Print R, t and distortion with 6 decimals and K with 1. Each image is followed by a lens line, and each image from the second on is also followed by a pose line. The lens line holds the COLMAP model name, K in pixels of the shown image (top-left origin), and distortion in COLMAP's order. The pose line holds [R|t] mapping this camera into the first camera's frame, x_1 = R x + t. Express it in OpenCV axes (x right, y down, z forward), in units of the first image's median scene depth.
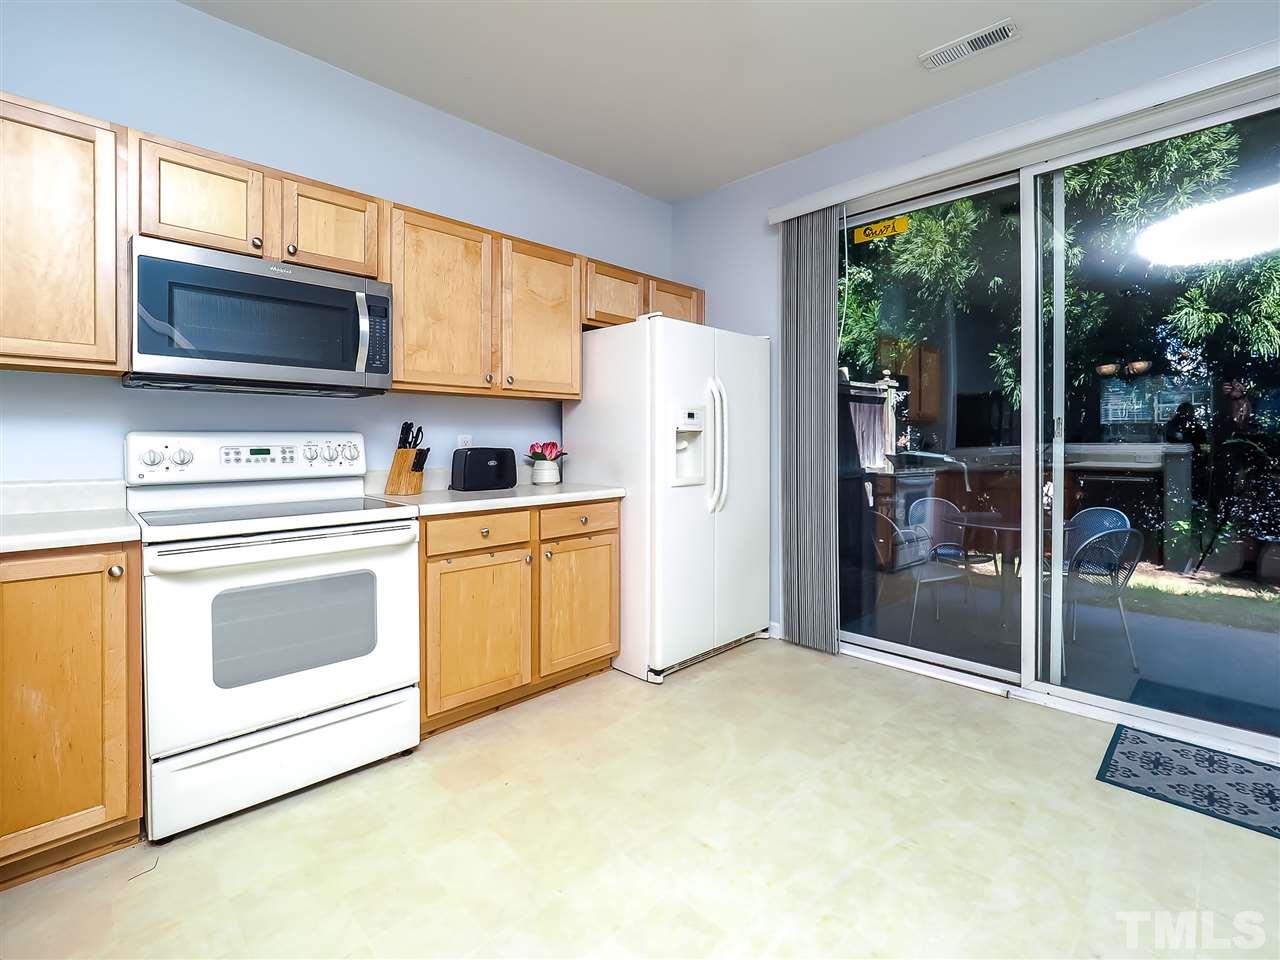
lens RADIAL K [[553.5, 0, 638.7], [0, 553.5, 442.4], [0, 0, 1]] dist [-0.025940, -0.000232]
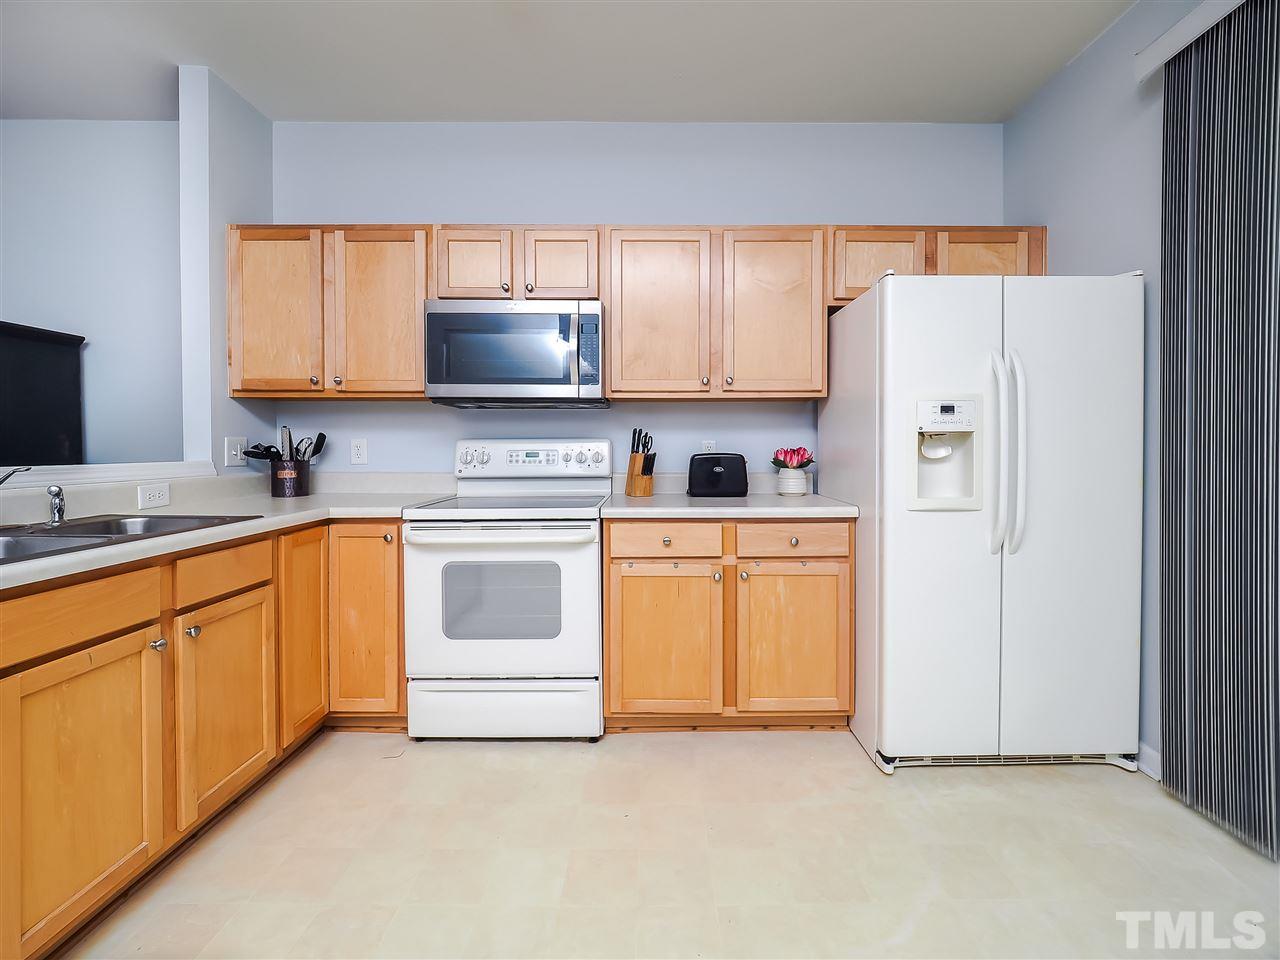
lens RADIAL K [[506.9, 0, 642.5], [0, 506.9, 452.7], [0, 0, 1]] dist [-0.000330, -0.010535]
pose [[0.730957, 0.008659, -0.682368, 0.270142], [-0.002011, 0.999942, 0.010534, -0.000599], [0.682420, -0.006327, 0.730933, 0.300606]]
